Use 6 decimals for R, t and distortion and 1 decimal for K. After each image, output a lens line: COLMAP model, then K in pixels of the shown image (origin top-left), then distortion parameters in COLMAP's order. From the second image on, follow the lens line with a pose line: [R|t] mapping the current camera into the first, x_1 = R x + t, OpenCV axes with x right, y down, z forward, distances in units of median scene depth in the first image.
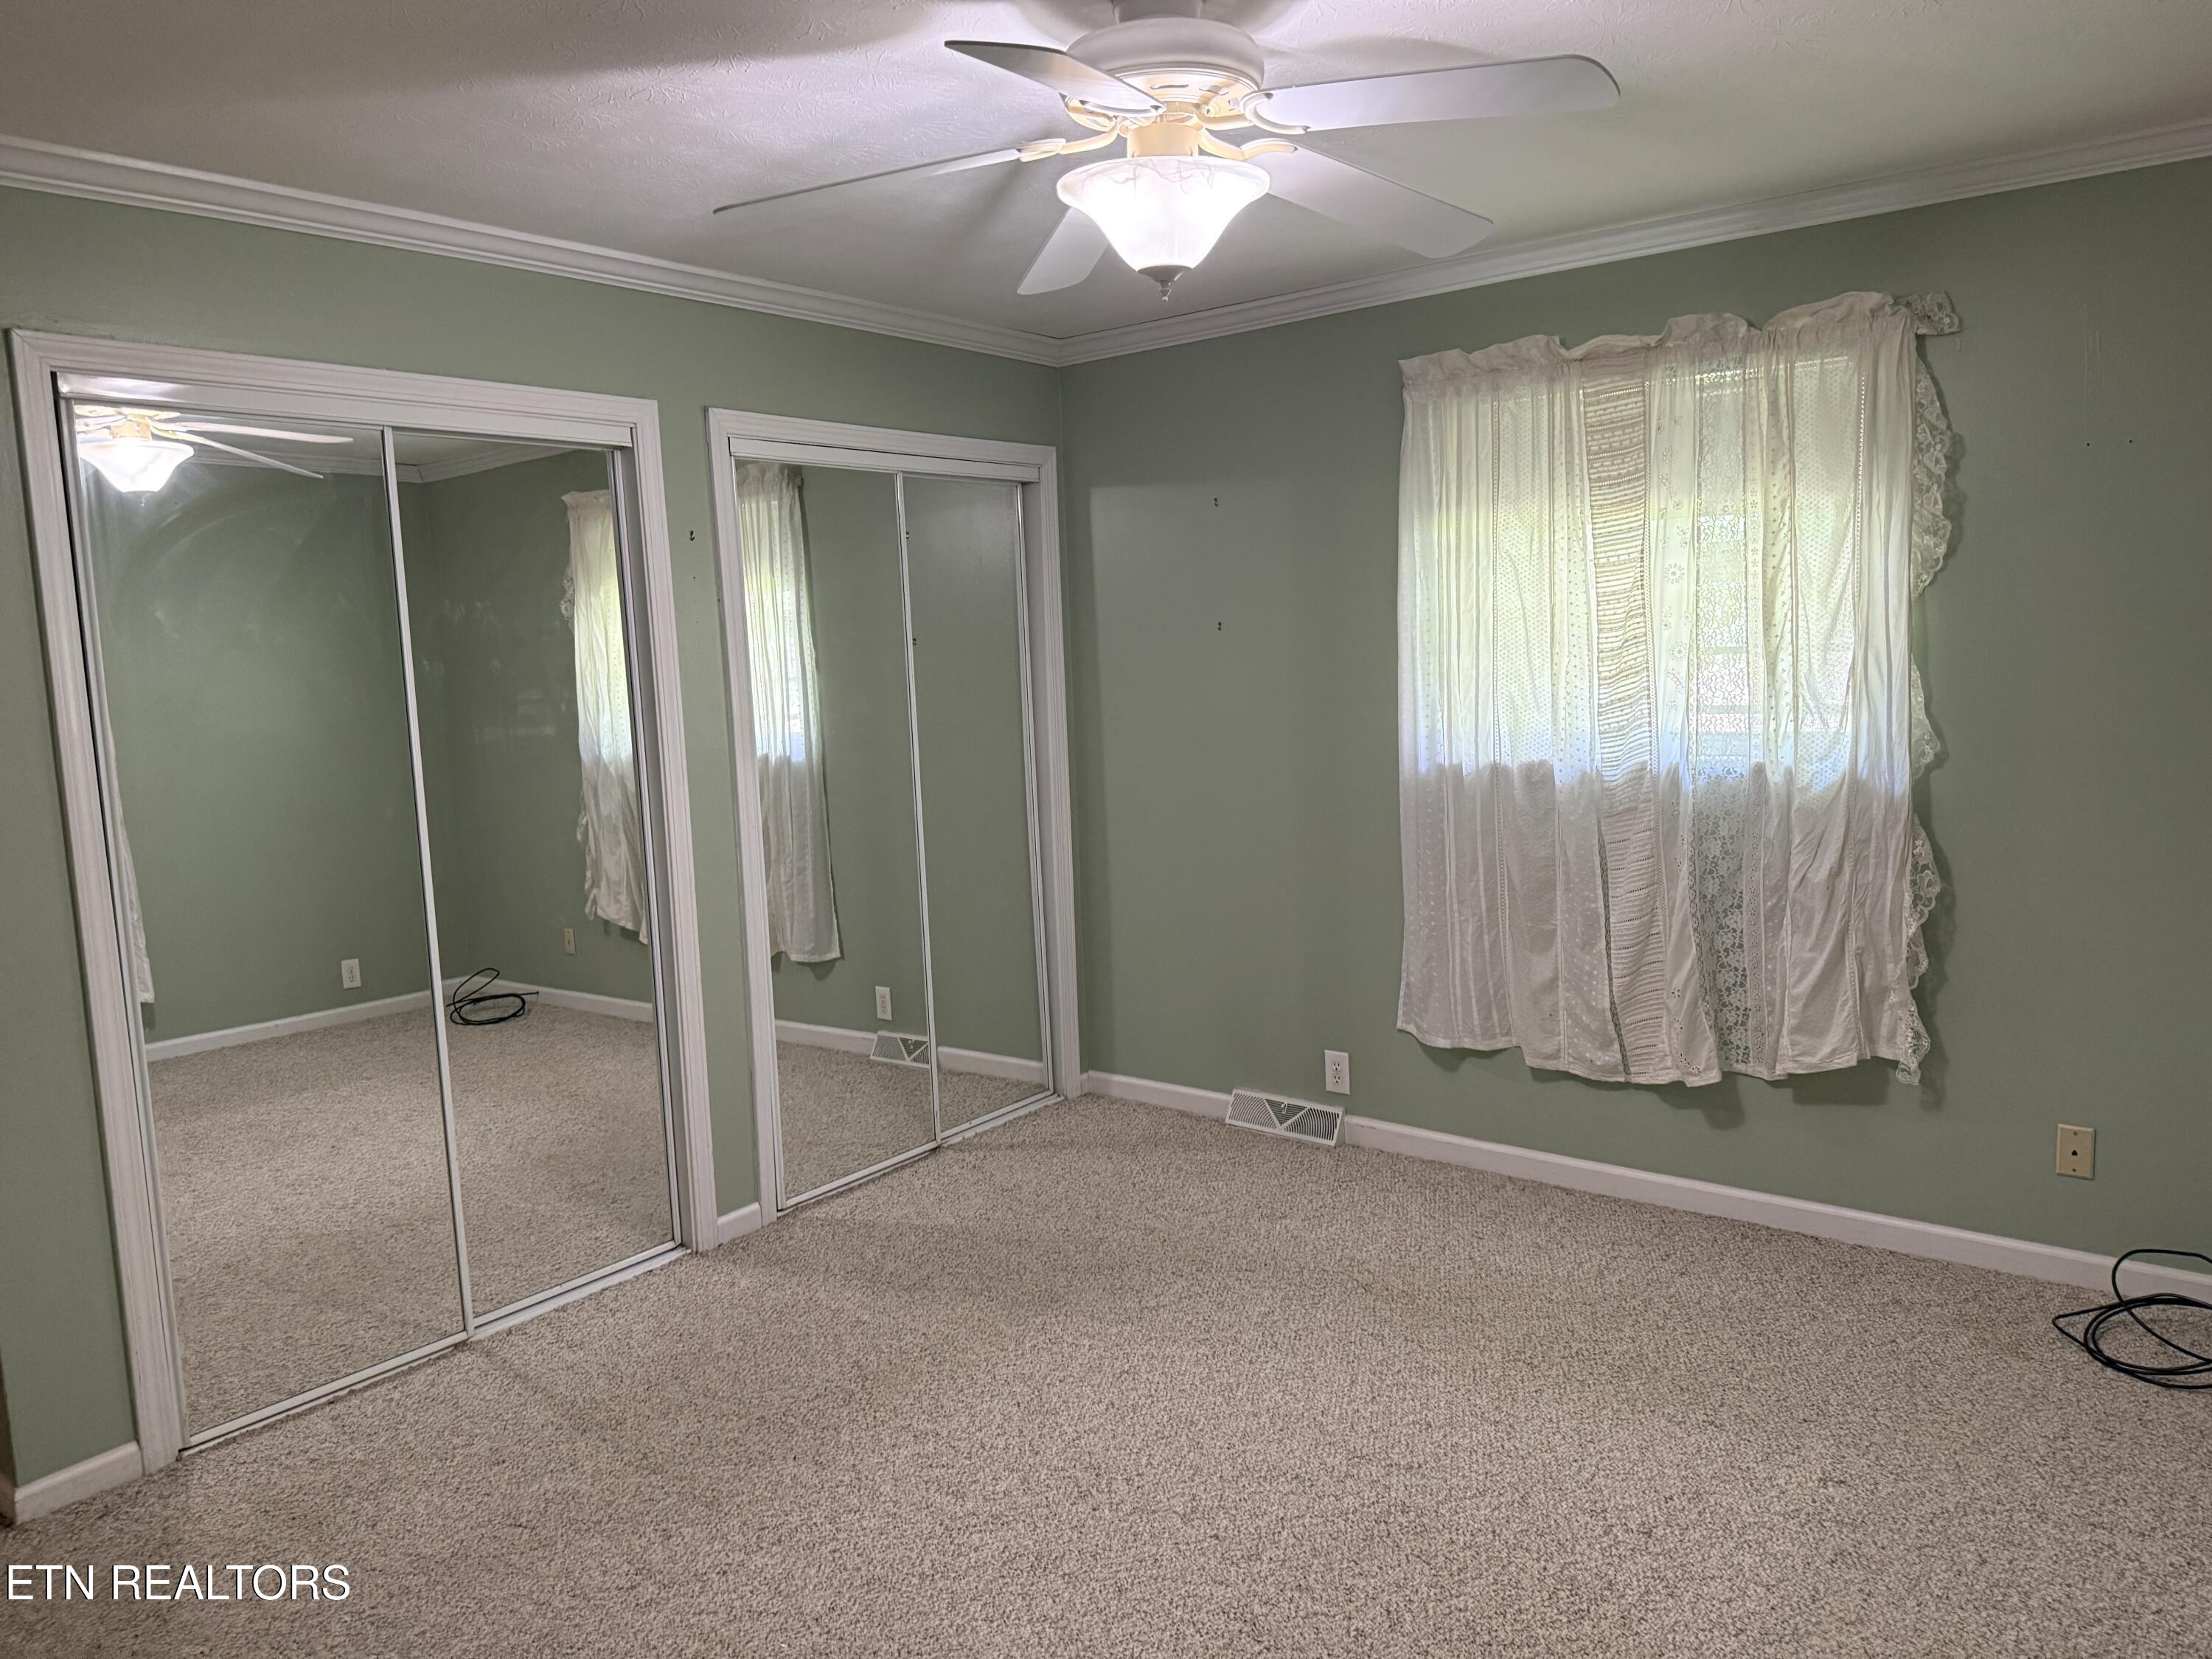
lens RADIAL K [[1552.3, 0, 1095.6], [0, 1552.3, 834.7], [0, 0, 1]] dist [0.026178, -0.044816]
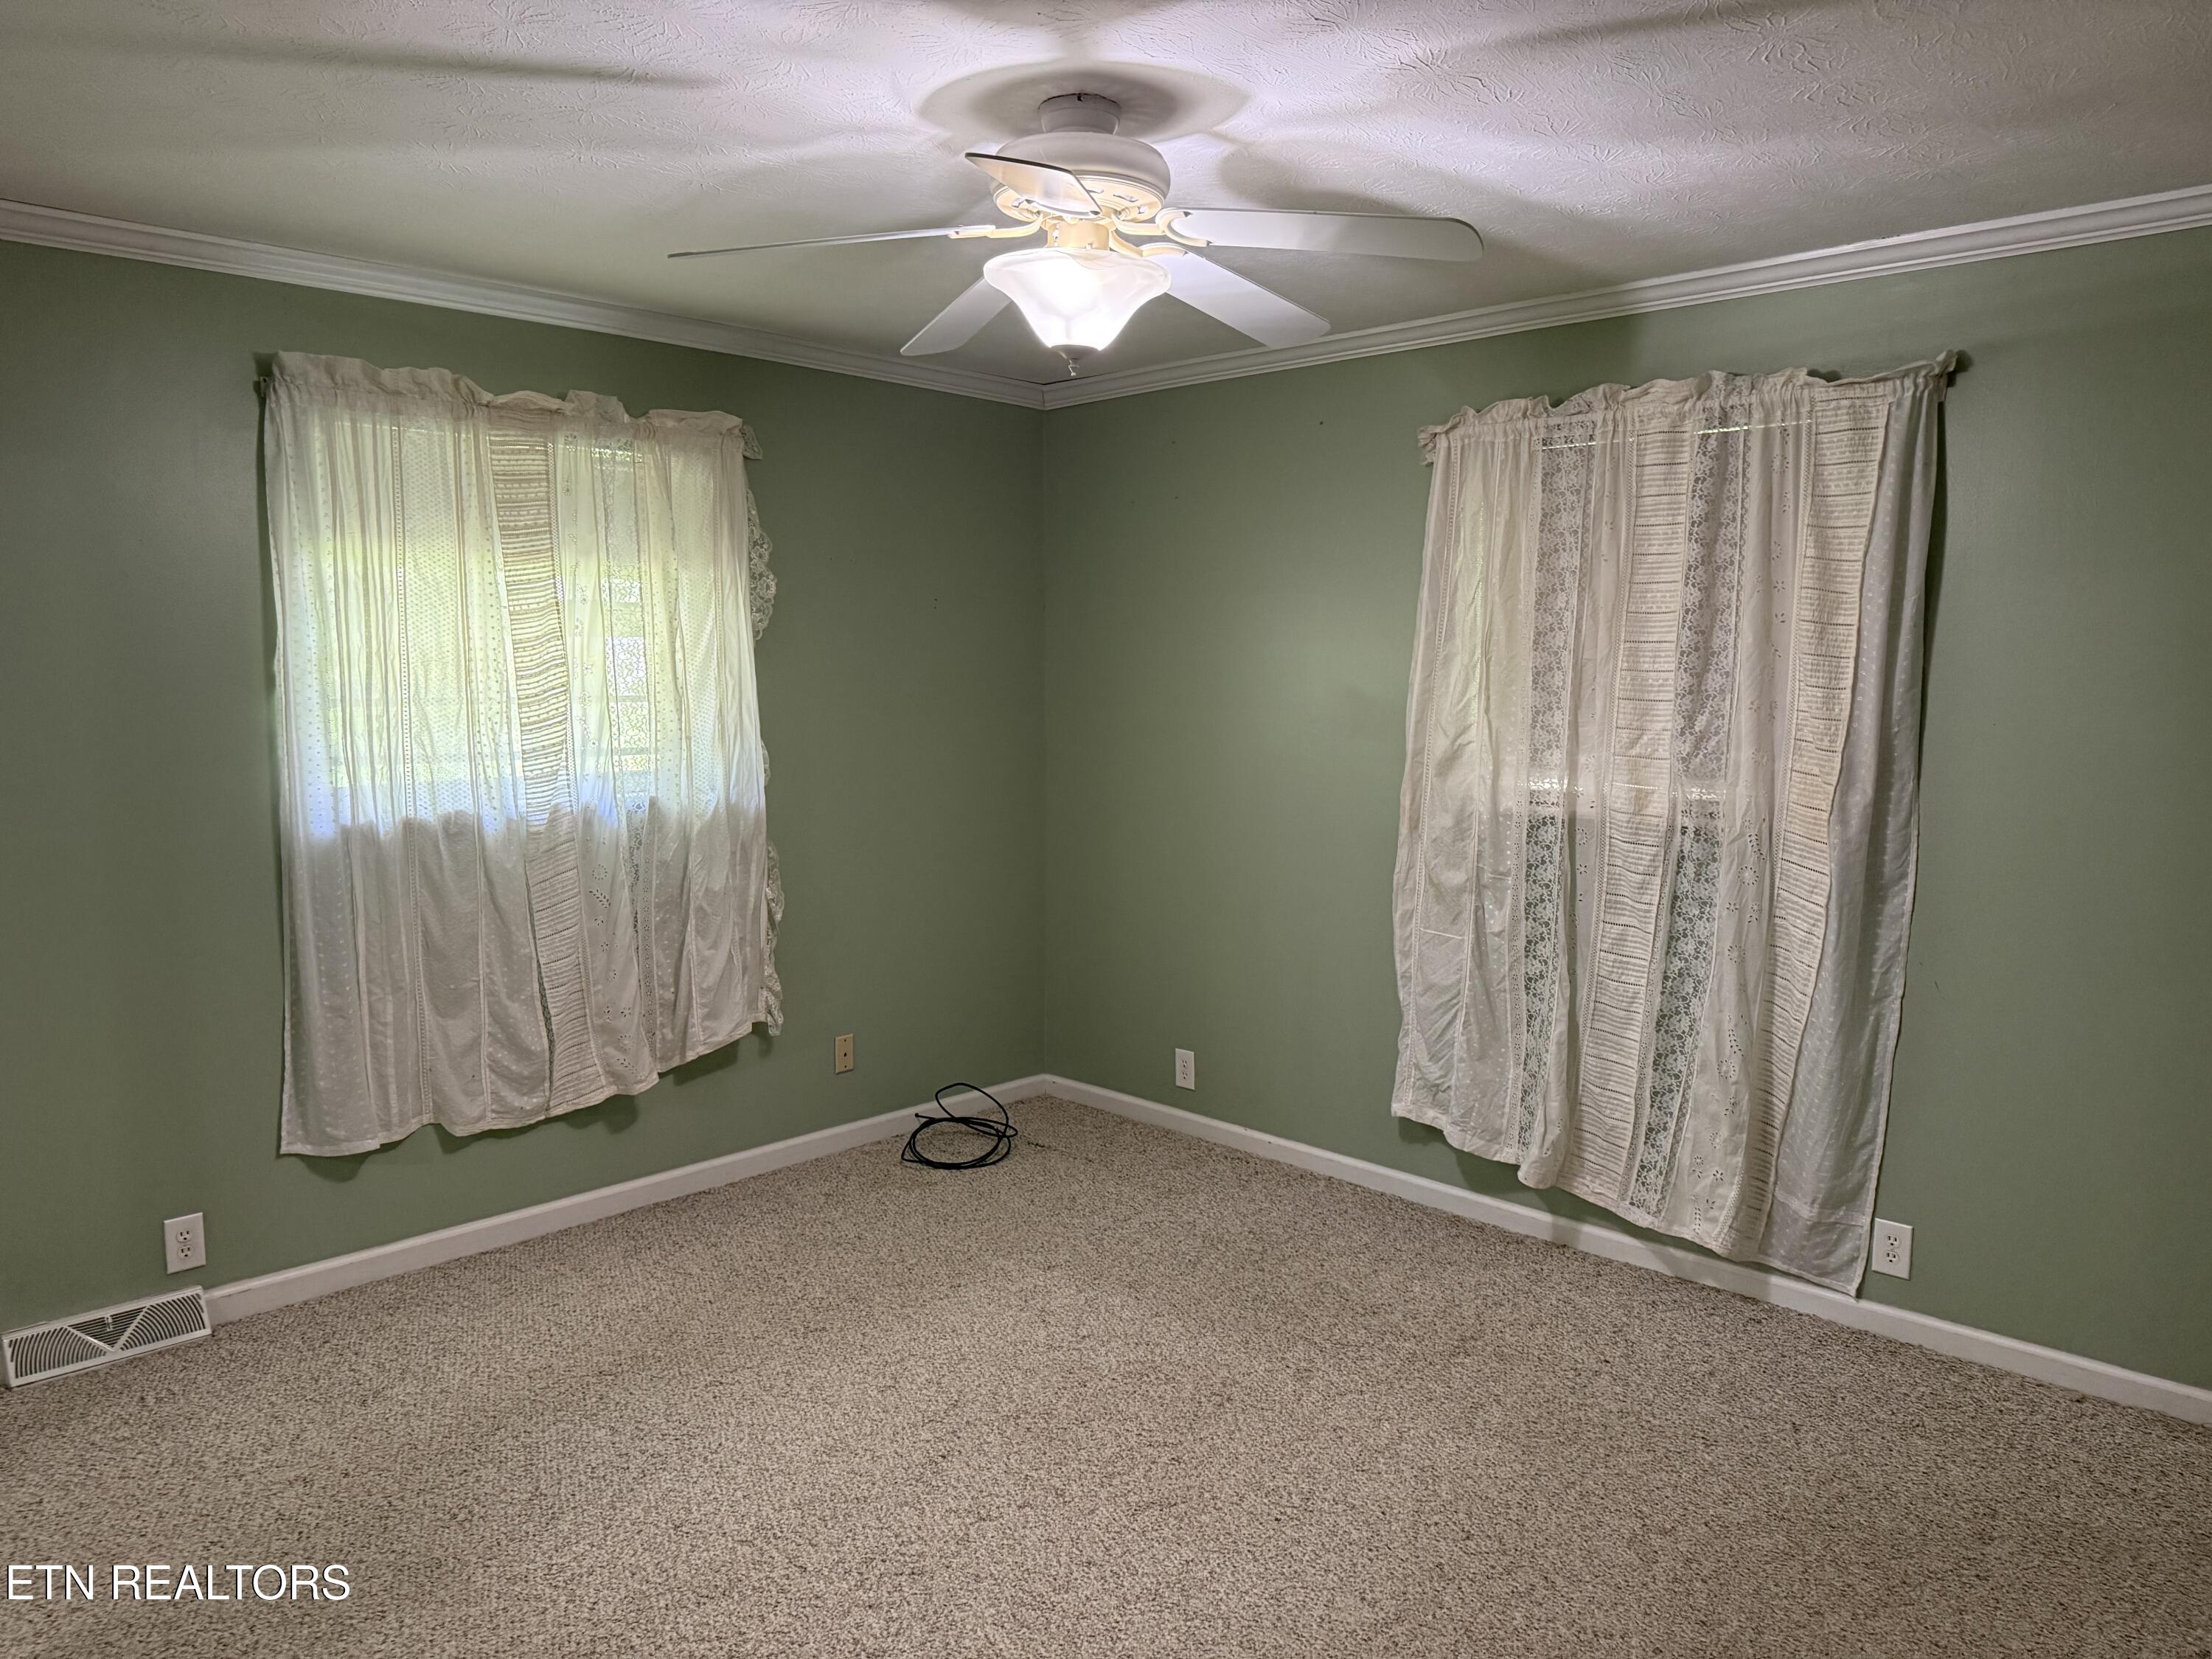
lens RADIAL K [[1552.3, 0, 1095.6], [0, 1552.3, 834.7], [0, 0, 1]] dist [0.026178, -0.044816]
pose [[0.094436, -0.074603, 0.992732, -0.654078], [0.120106, 0.990758, 0.063029, -0.049113], [-0.988259, 0.113281, 0.102524, 0.539408]]
